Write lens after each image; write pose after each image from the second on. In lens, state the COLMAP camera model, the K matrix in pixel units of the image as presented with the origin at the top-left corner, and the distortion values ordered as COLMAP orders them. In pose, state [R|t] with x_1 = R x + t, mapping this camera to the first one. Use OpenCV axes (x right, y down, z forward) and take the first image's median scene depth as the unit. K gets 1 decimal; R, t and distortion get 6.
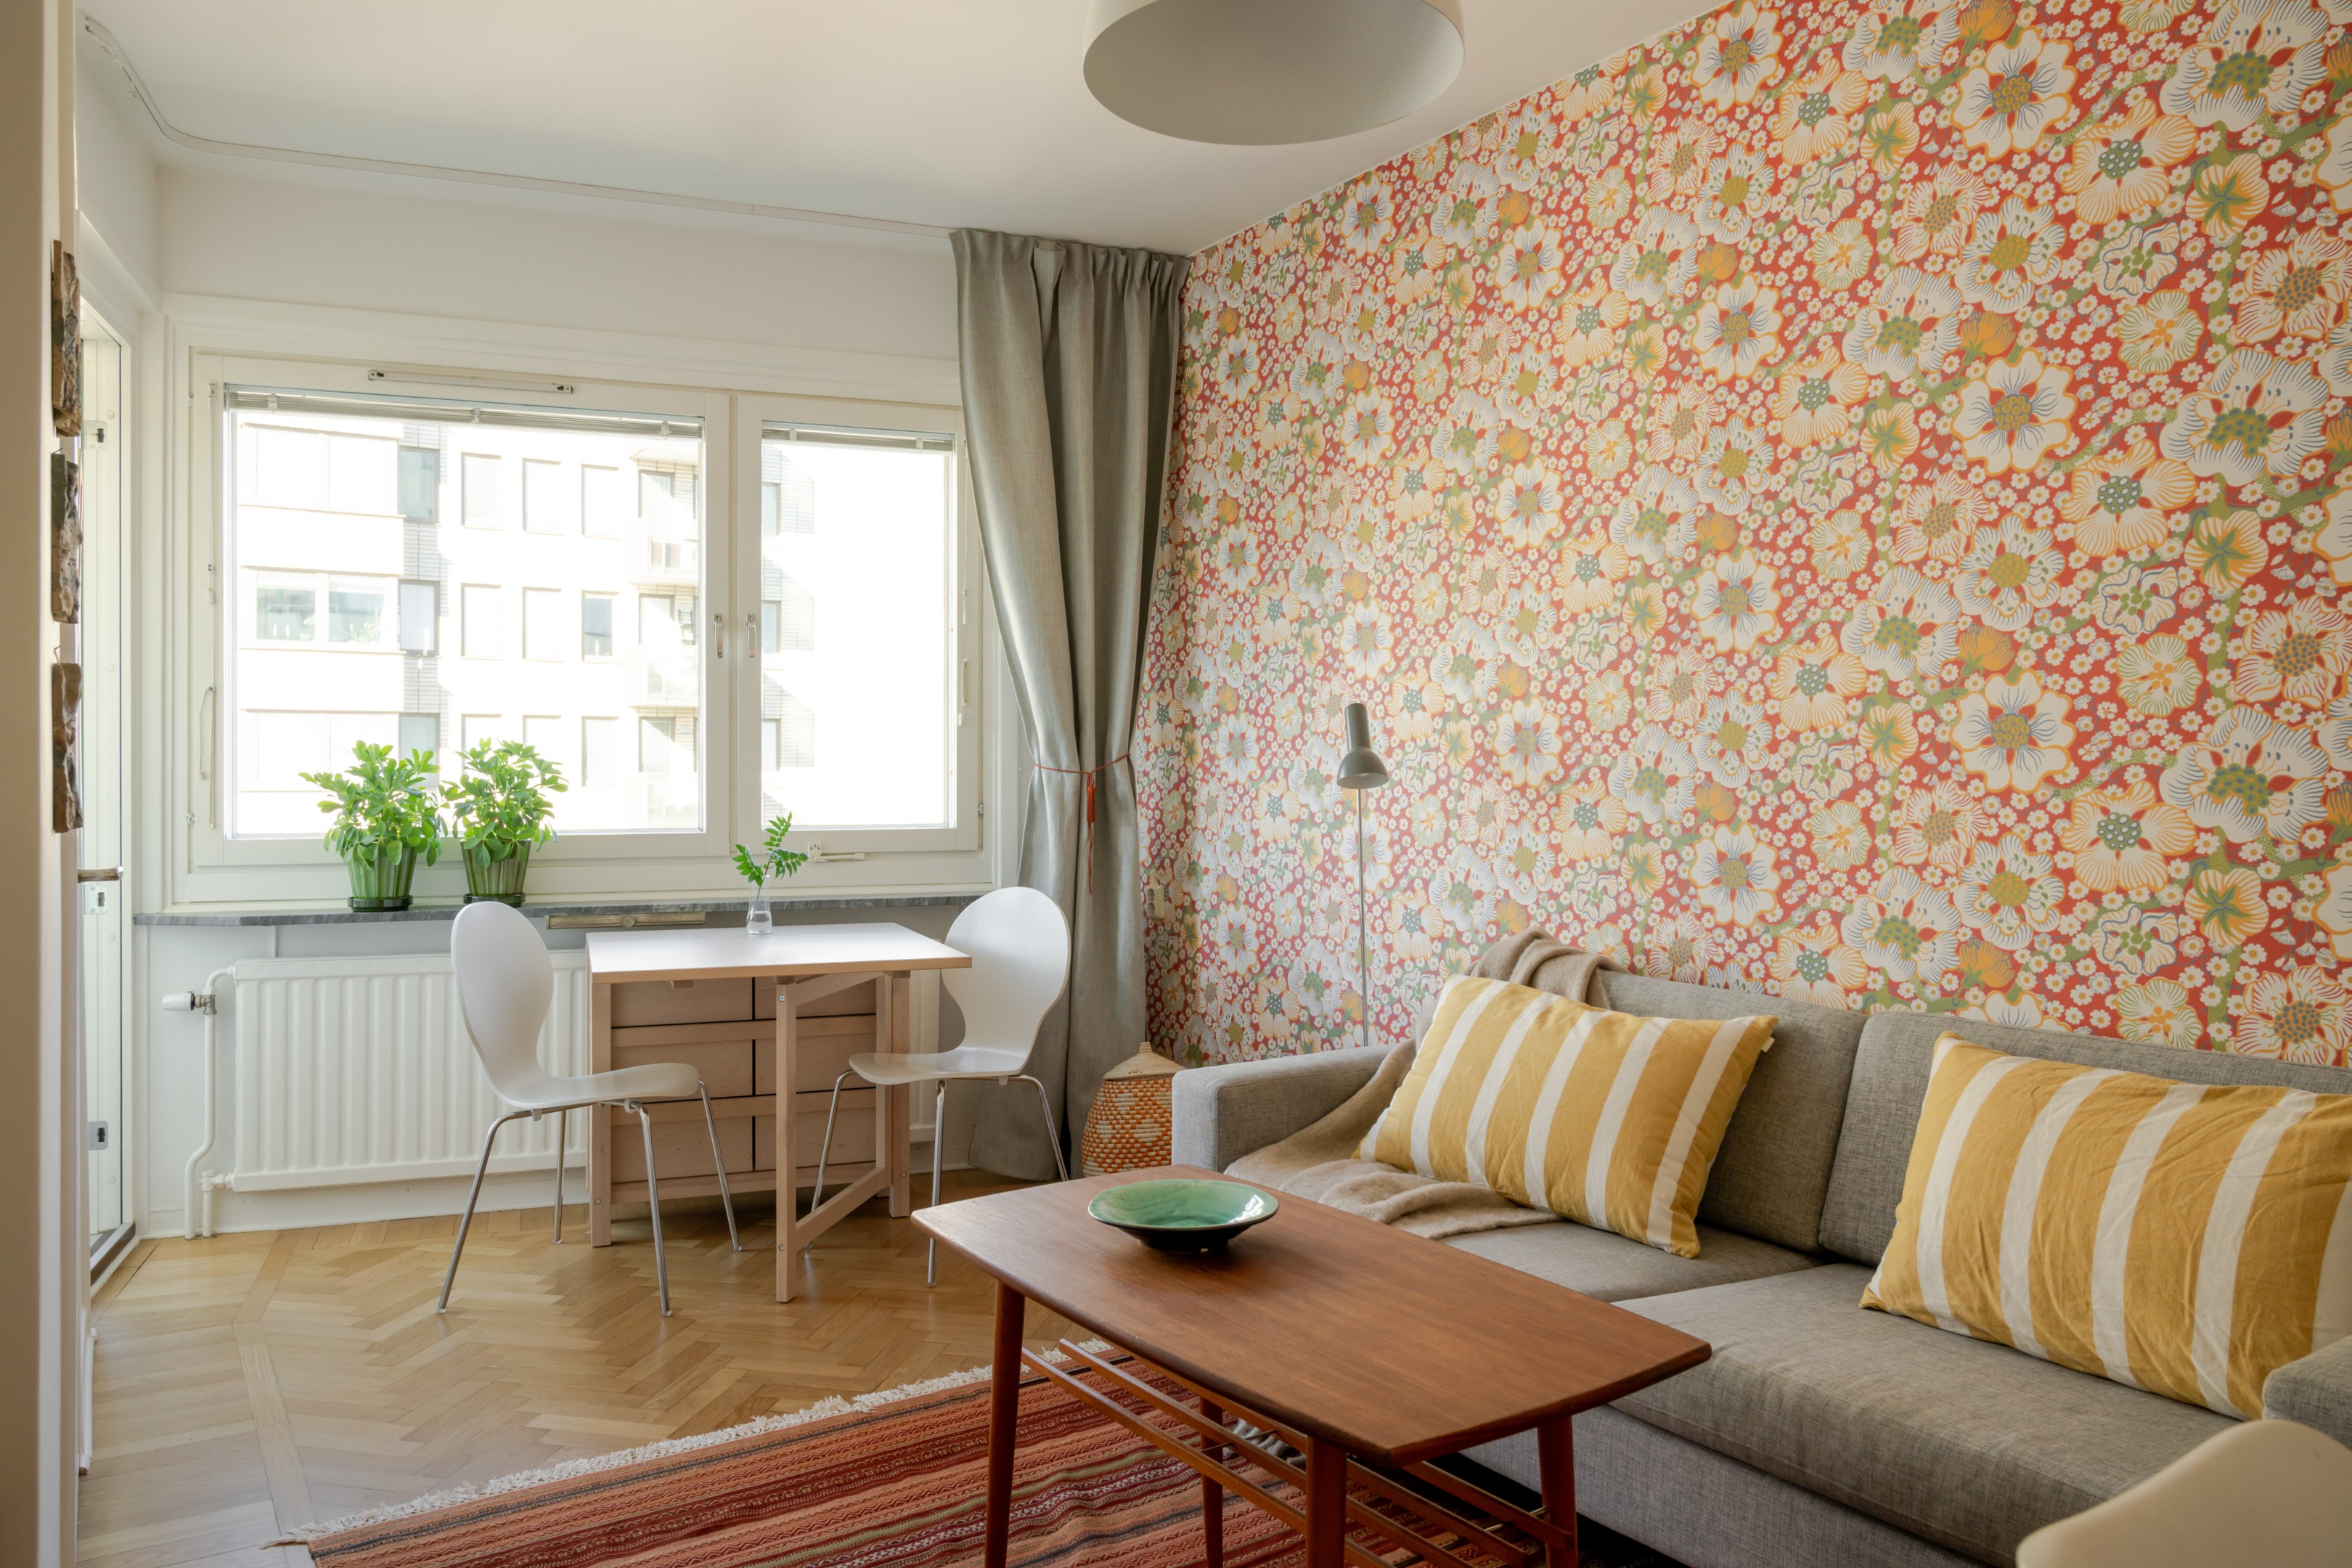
lens RADIAL K [[1617.2, 0, 1146.0], [0, 1617.2, 773.2], [0, 0, 1]] dist [-0.001321, 0.001100]
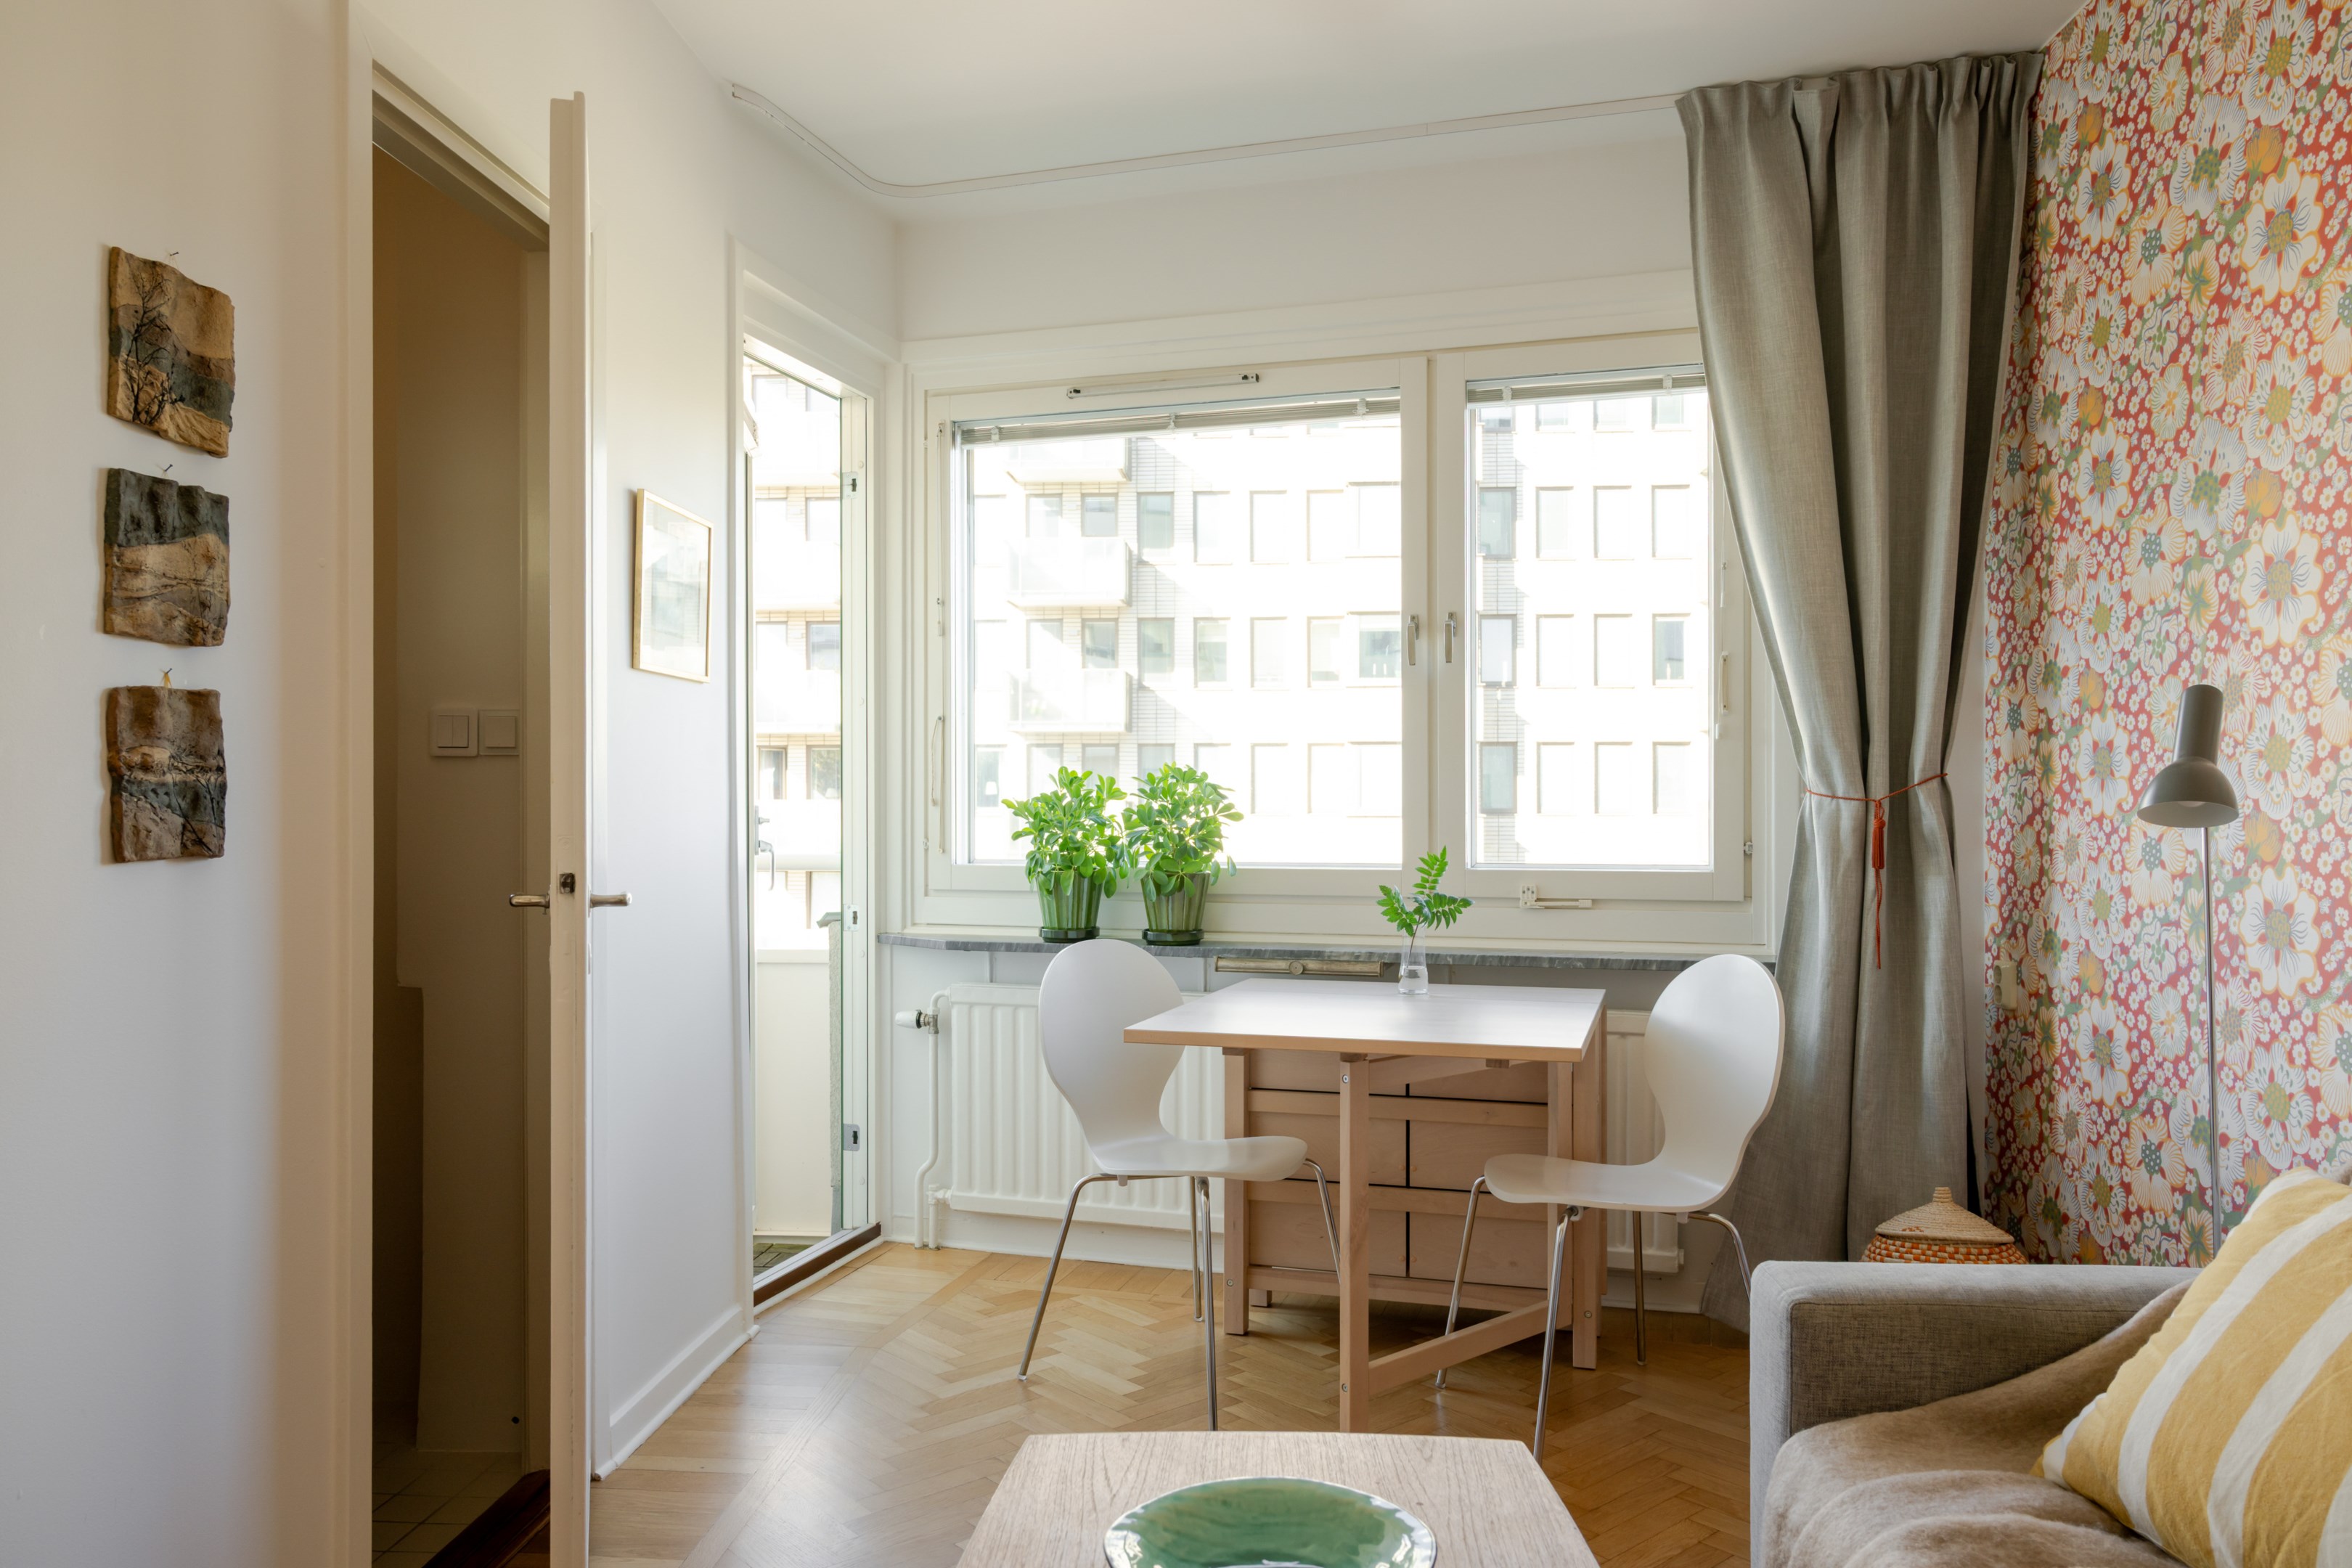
lens RADIAL K [[1636.5, 0, 1181.3], [0, 1636.5, 795.2], [0, 0, 1]] dist [-0.004459, 0.004682]
pose [[0.796064, -0.000998, -0.605211, 0.163925], [-0.000827, 0.999996, -0.002737, -0.000321], [0.605211, 0.002680, 0.796060, 0.239371]]
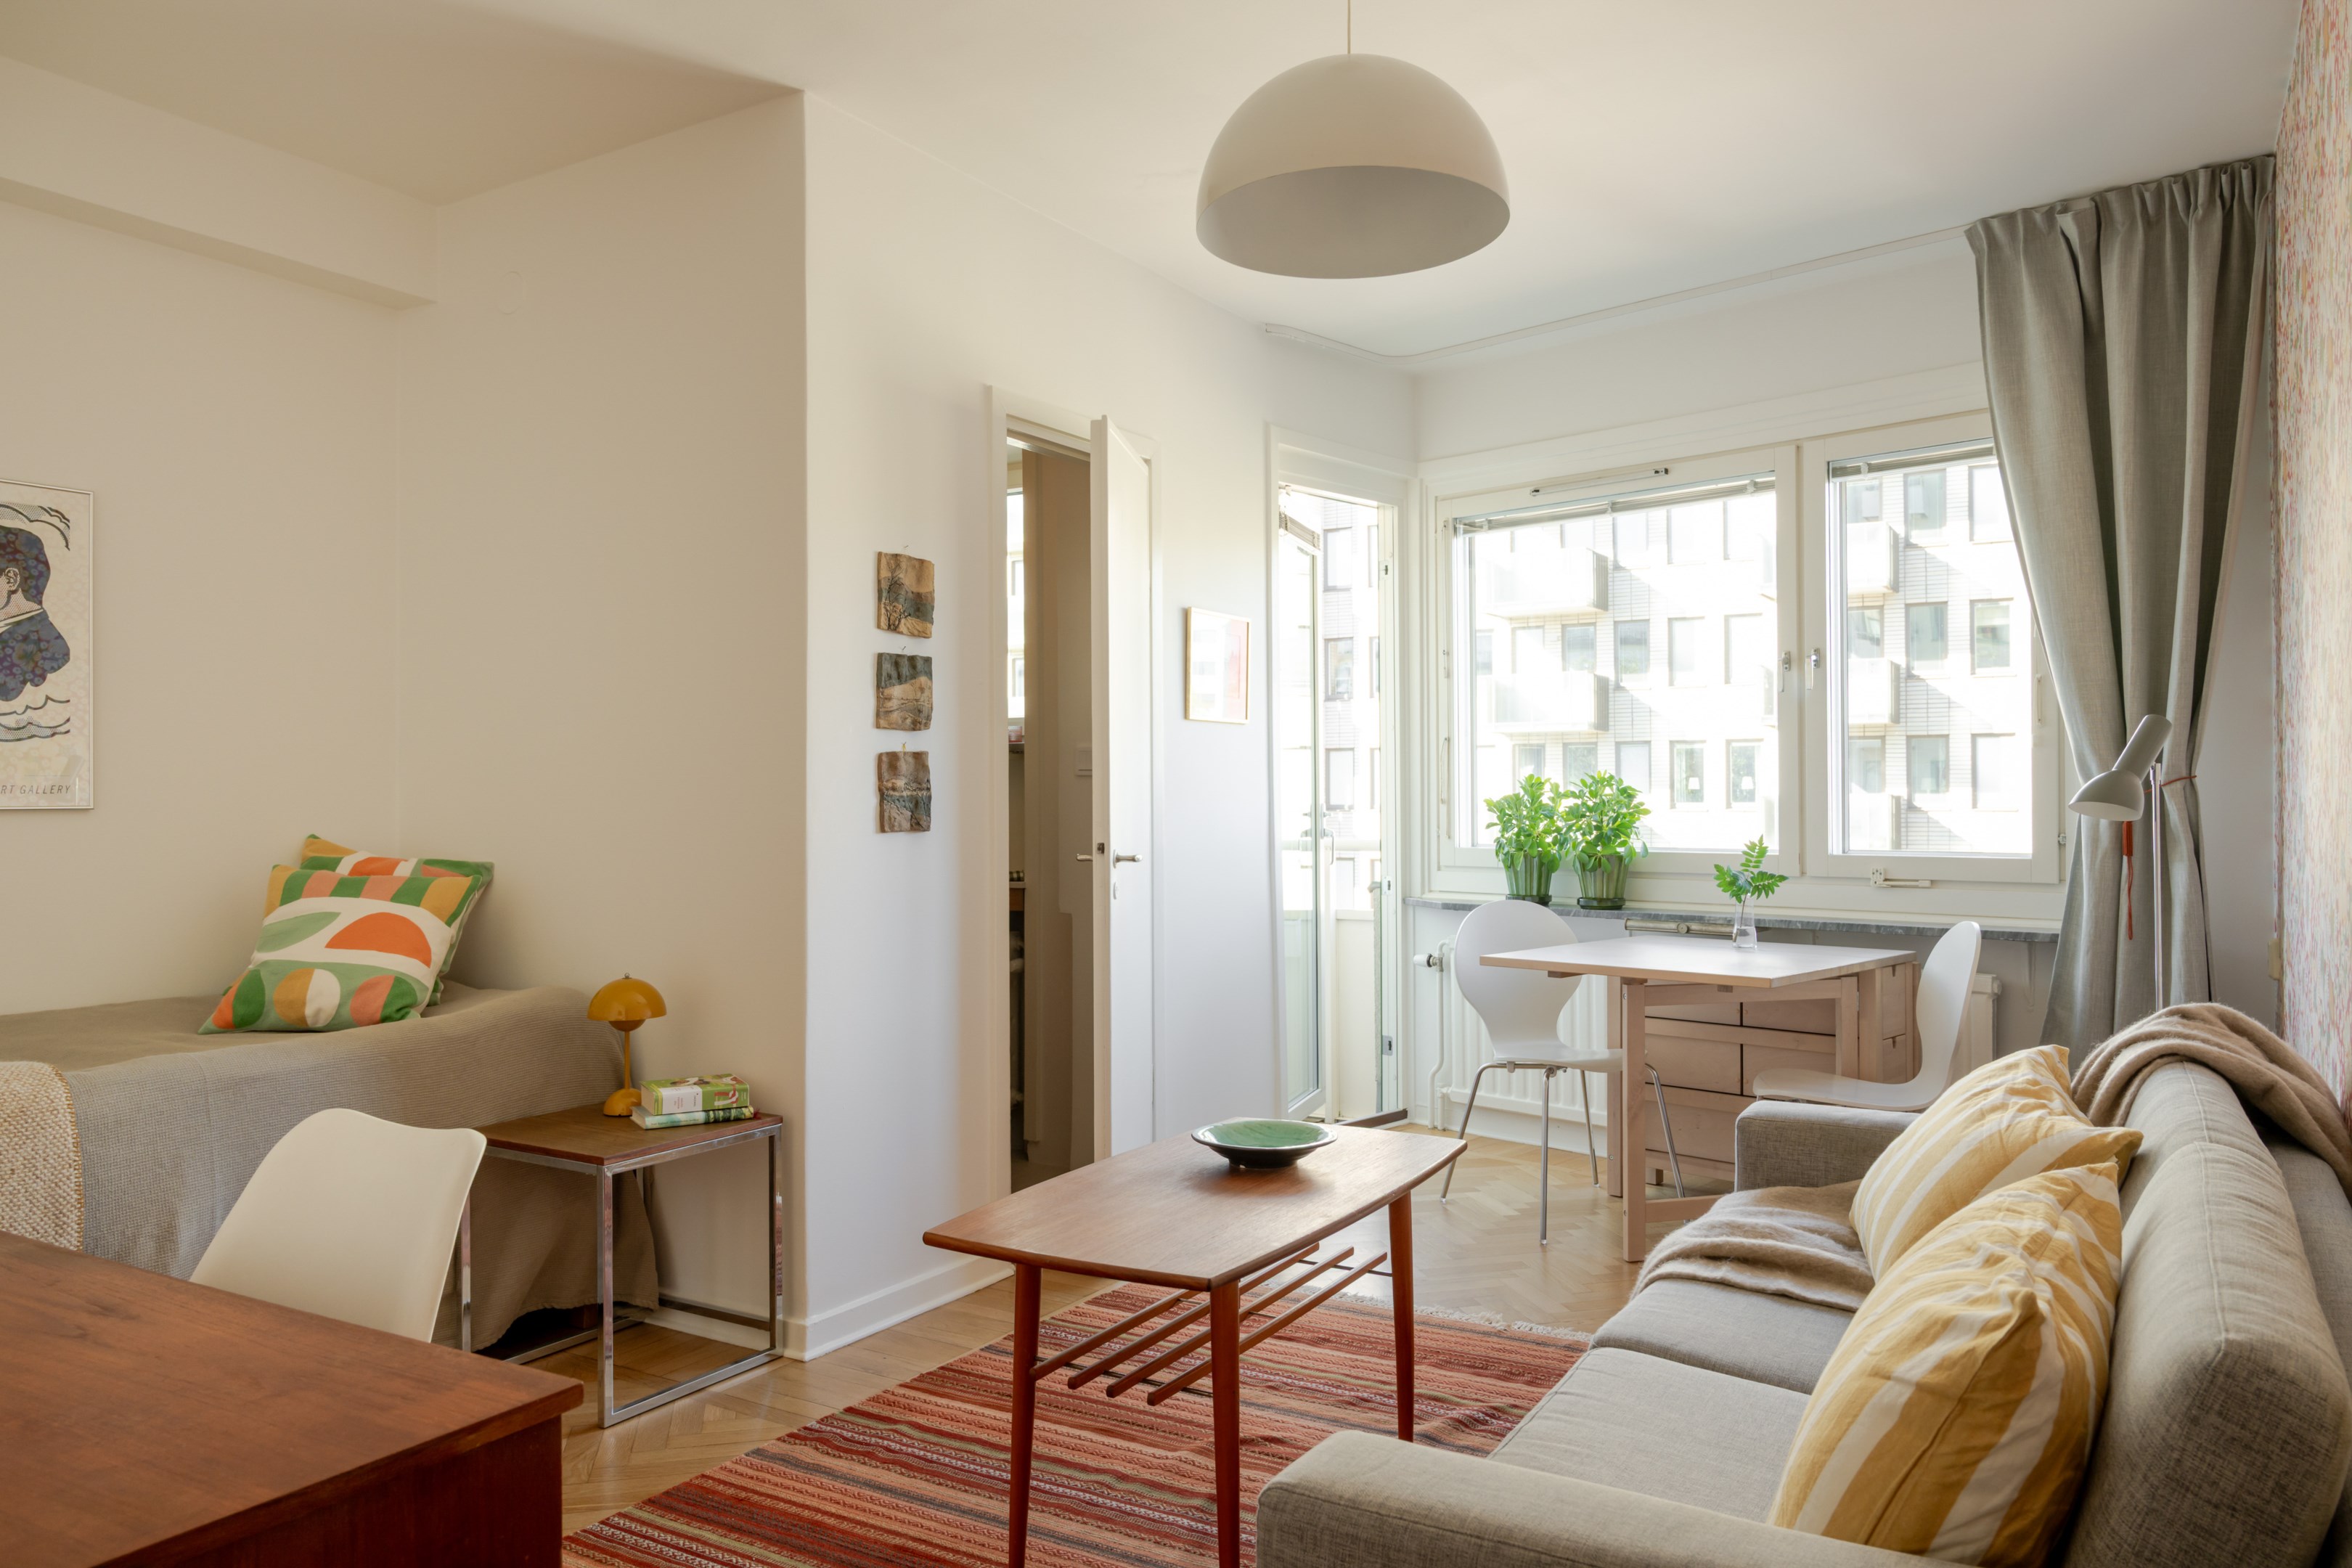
lens RADIAL K [[1636.5, 0, 1181.3], [0, 1636.5, 795.2], [0, 0, 1]] dist [-0.004459, 0.004682]
pose [[0.425166, -0.001648, -0.905114, 0.556550], [0.003473, 0.999994, -0.000189, -0.003944], [0.905109, -0.003063, 0.425169, 0.175847]]
